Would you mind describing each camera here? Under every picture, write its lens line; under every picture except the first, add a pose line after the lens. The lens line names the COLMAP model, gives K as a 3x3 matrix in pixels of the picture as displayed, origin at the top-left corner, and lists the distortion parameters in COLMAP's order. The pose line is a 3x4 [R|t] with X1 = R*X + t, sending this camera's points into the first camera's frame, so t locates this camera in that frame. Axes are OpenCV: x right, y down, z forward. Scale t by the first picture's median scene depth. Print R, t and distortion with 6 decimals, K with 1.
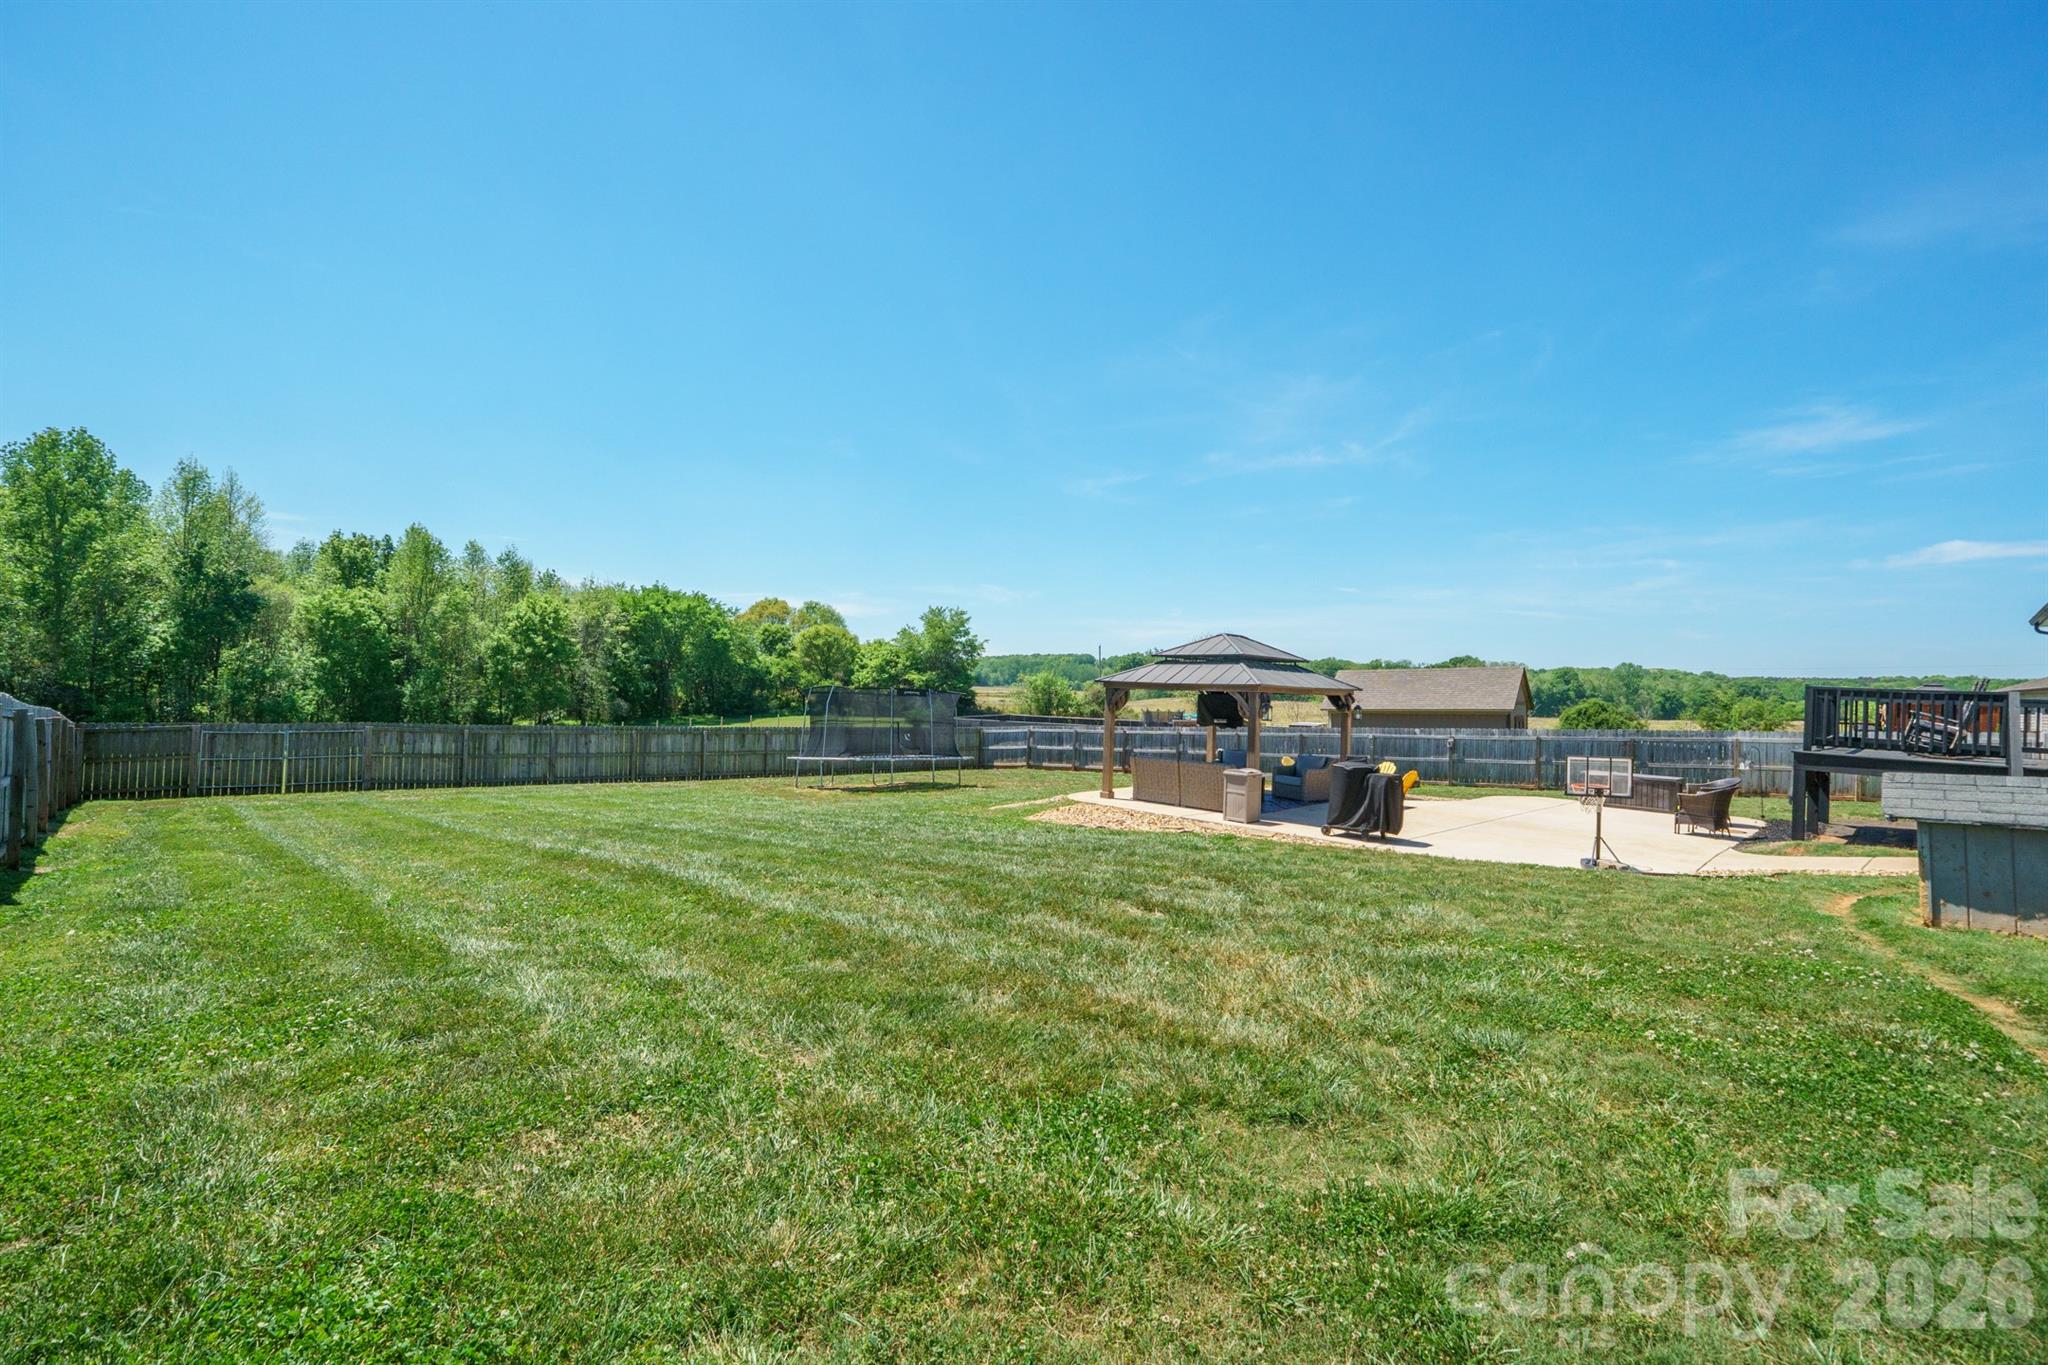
lens RADIAL K [[887.0, 0, 1011.2], [0, 887.0, 684.5], [0, 0, 1]] dist [-0.001666, -0.000597]
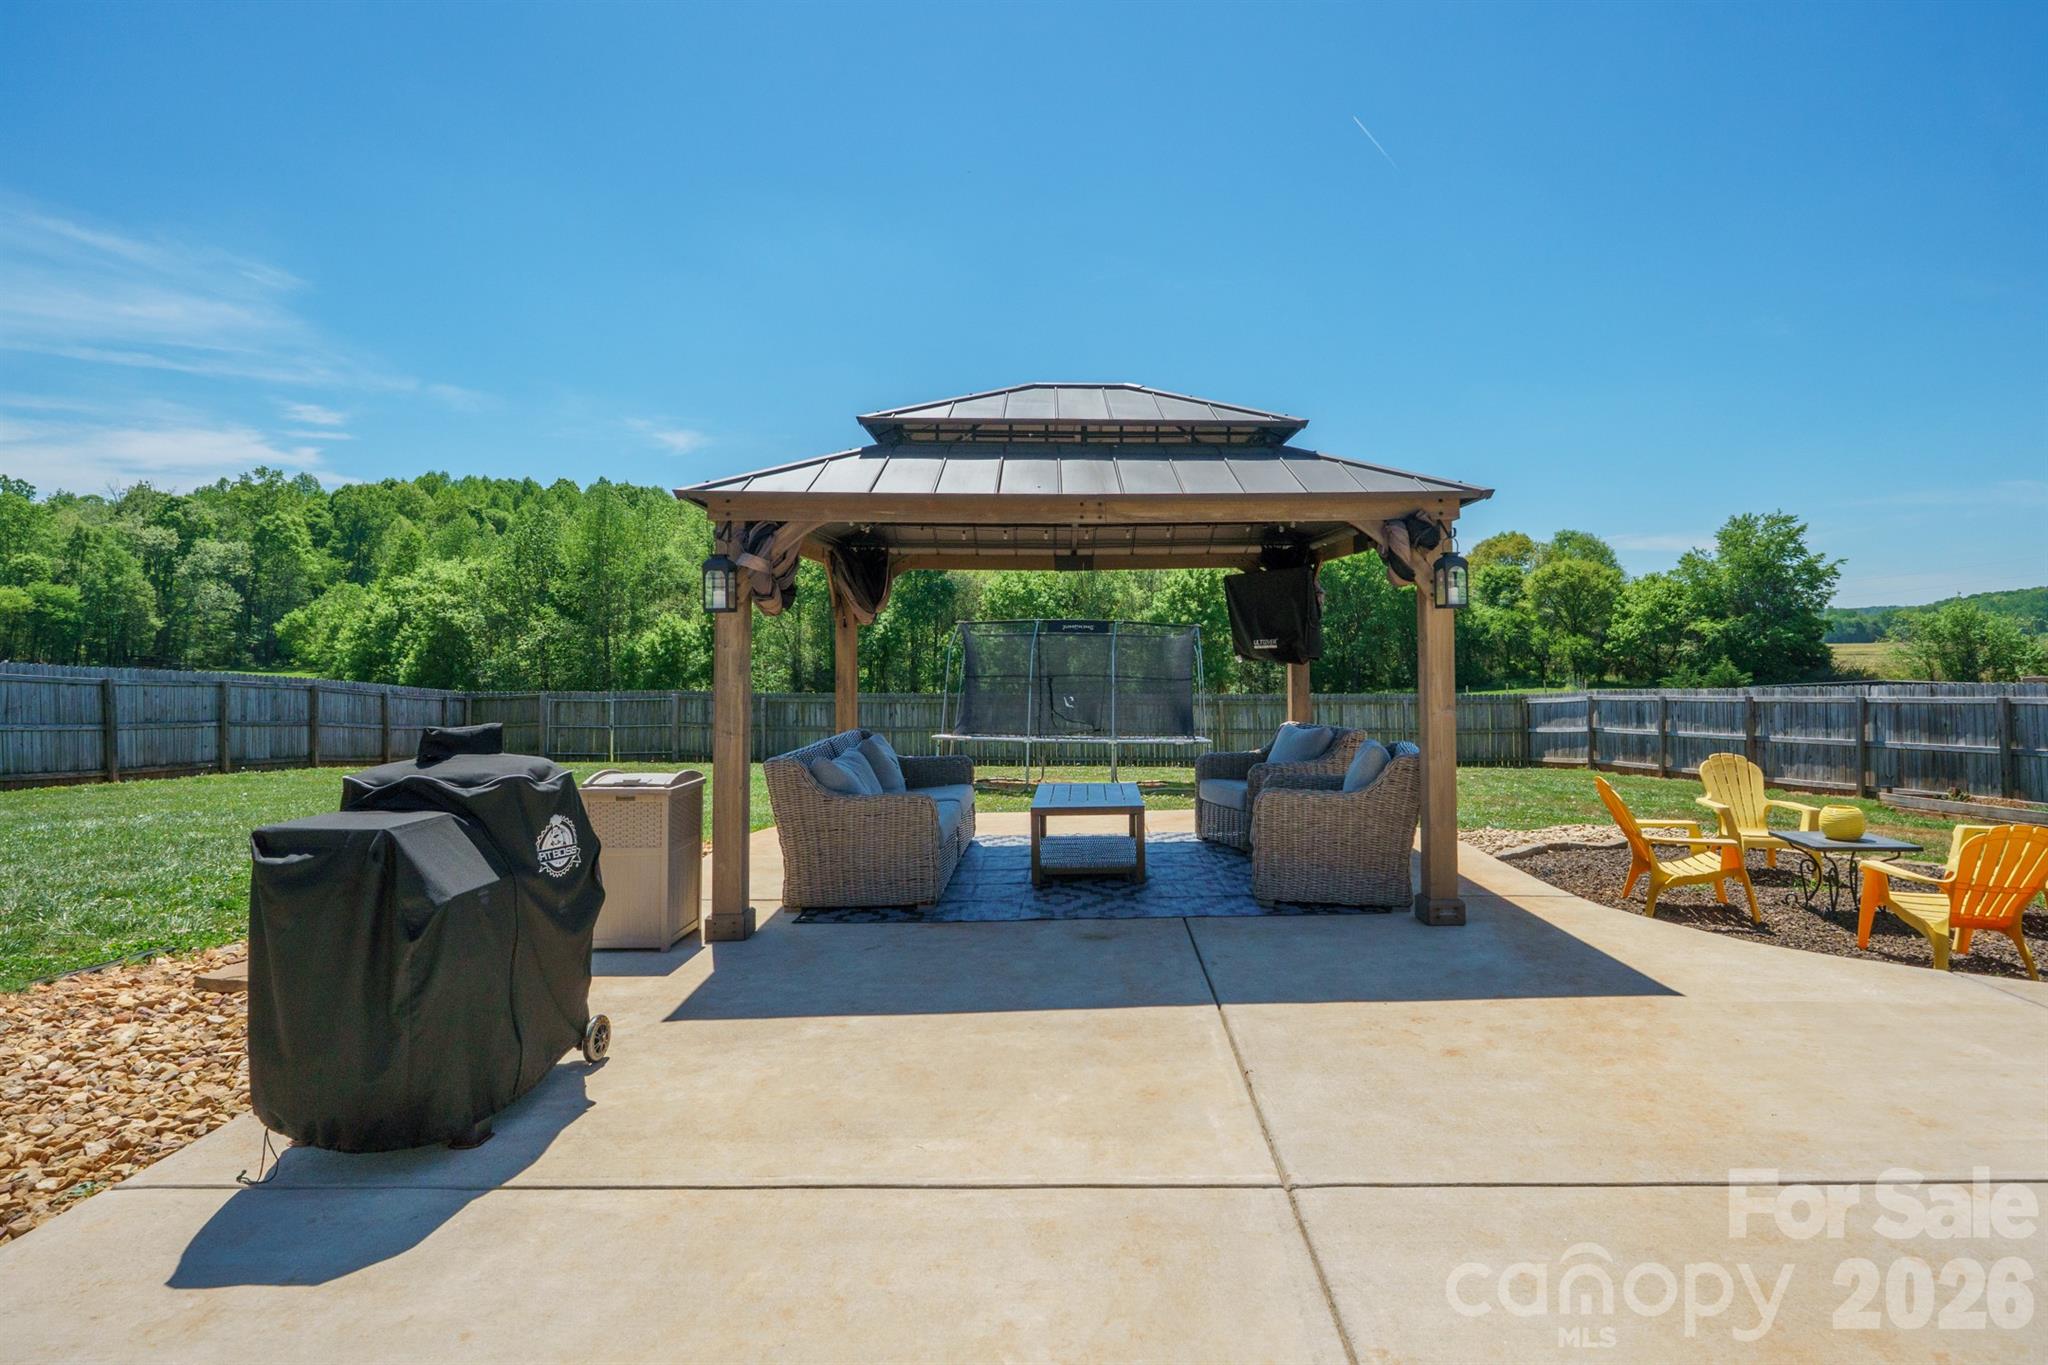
lens RADIAL K [[1052.9, 0, 1029.2], [0, 1052.9, 681.2], [0, 0, 1]] dist [-0.006025, 0.001746]
pose [[0.725621, -0.017054, -0.687884, 0.061782], [0.033794, 0.999370, 0.010871, 0.006873], [0.687265, -0.031135, 0.725740, 0.090560]]
